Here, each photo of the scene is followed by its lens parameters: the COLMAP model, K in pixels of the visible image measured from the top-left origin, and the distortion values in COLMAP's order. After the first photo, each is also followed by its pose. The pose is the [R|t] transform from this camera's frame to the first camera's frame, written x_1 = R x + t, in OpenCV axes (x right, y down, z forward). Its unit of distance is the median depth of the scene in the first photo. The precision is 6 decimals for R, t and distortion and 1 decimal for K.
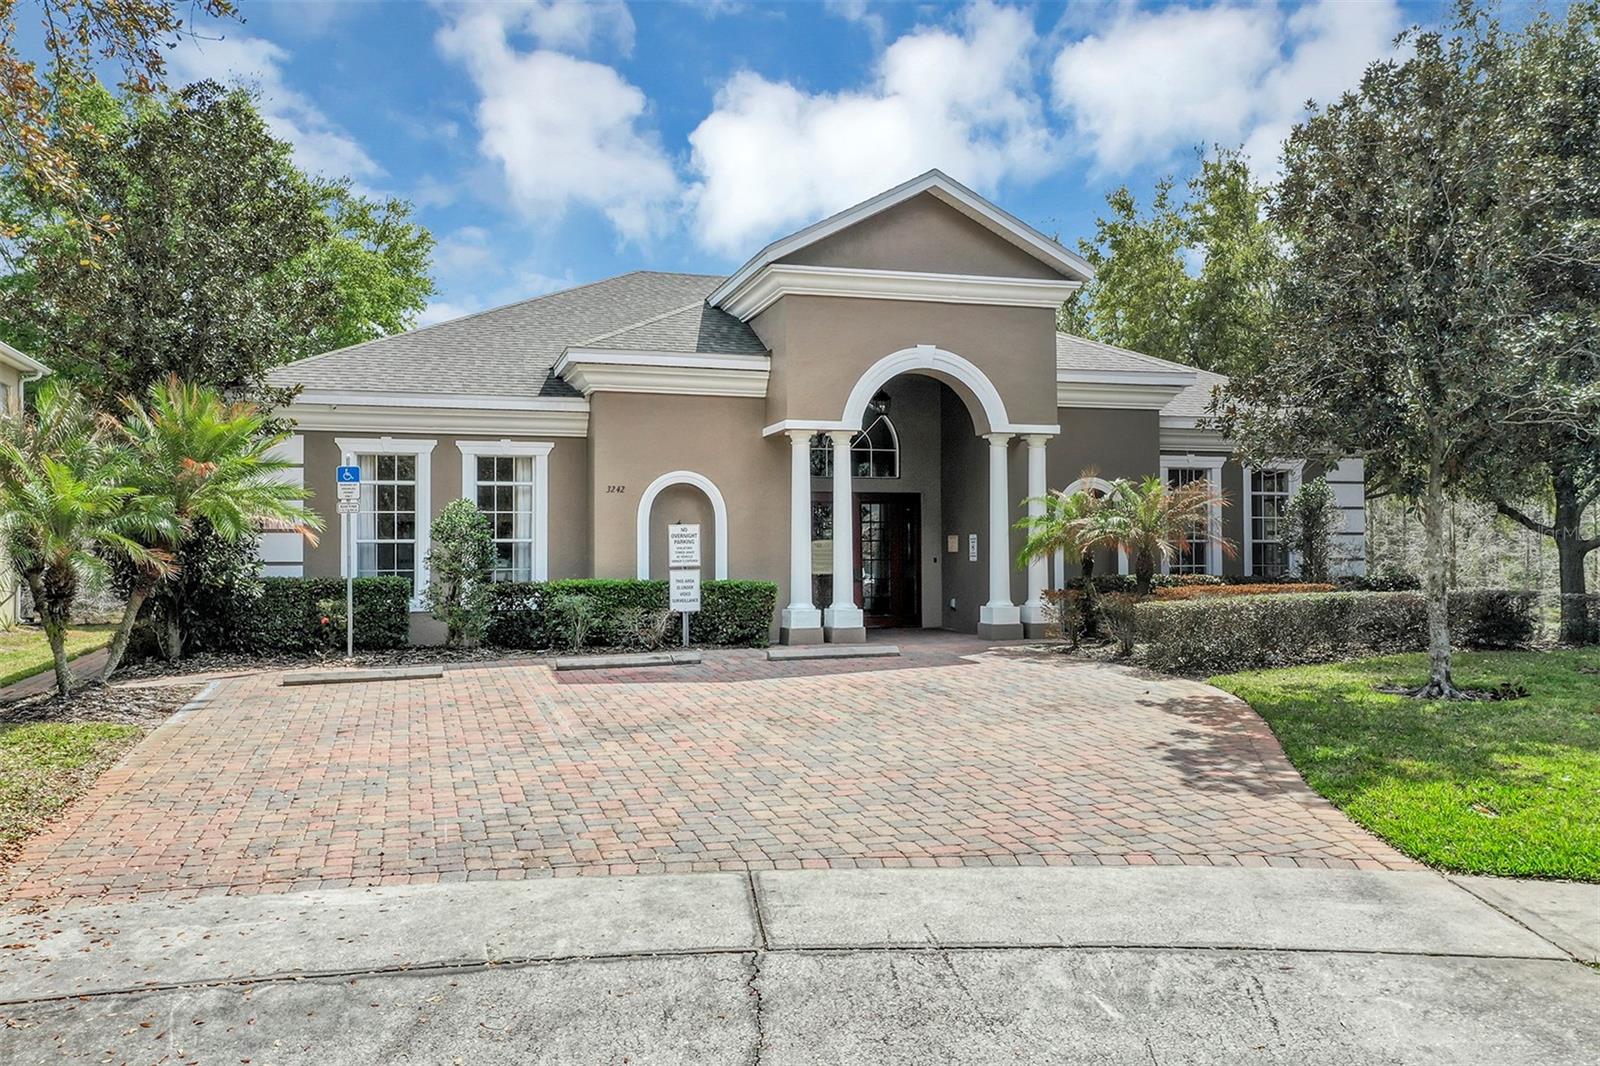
lens RADIAL K [[1271.8, 0, 793.2], [0, 1271.8, 531.8], [0, 0, 1]] dist [0.003341, 0.004099]
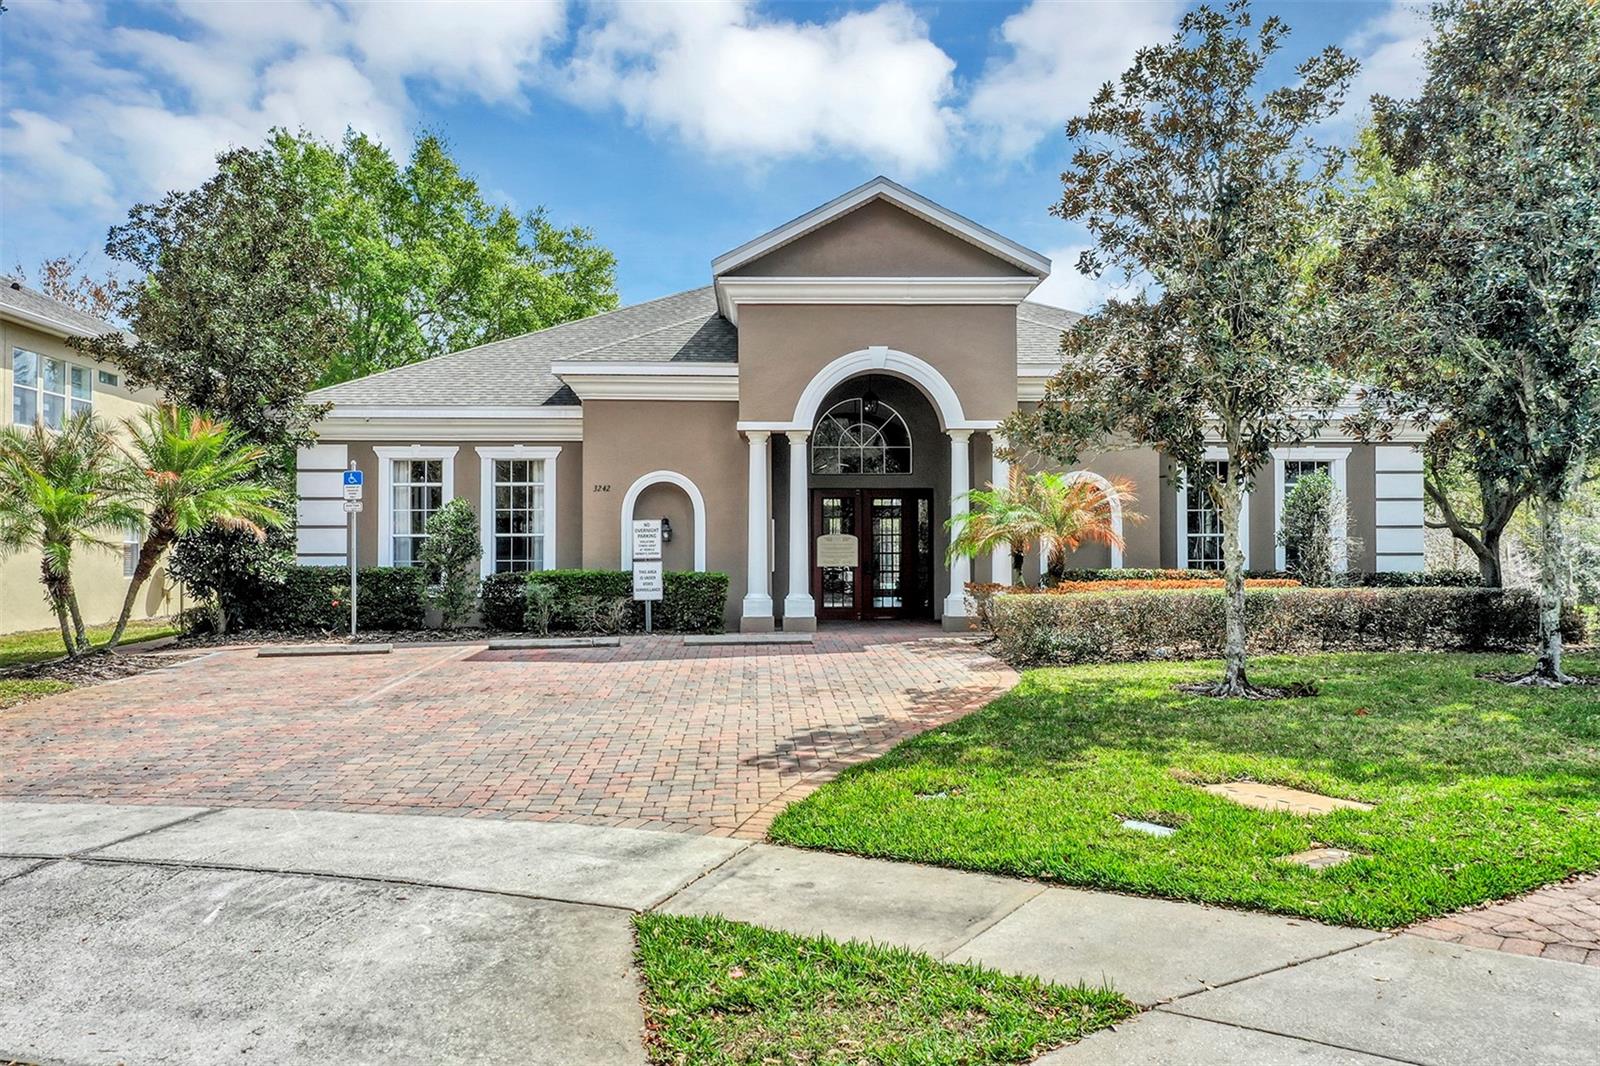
lens RADIAL K [[1252.3, 0, 795.3], [0, 1252.3, 529.0], [0, 0, 1]] dist [0.003533, -0.000513]
pose [[0.968344, -0.002495, -0.249608, 0.299439], [0.003087, 0.999993, 0.001984, 0.000168], [0.249601, -0.002691, 0.968345, -0.007798]]
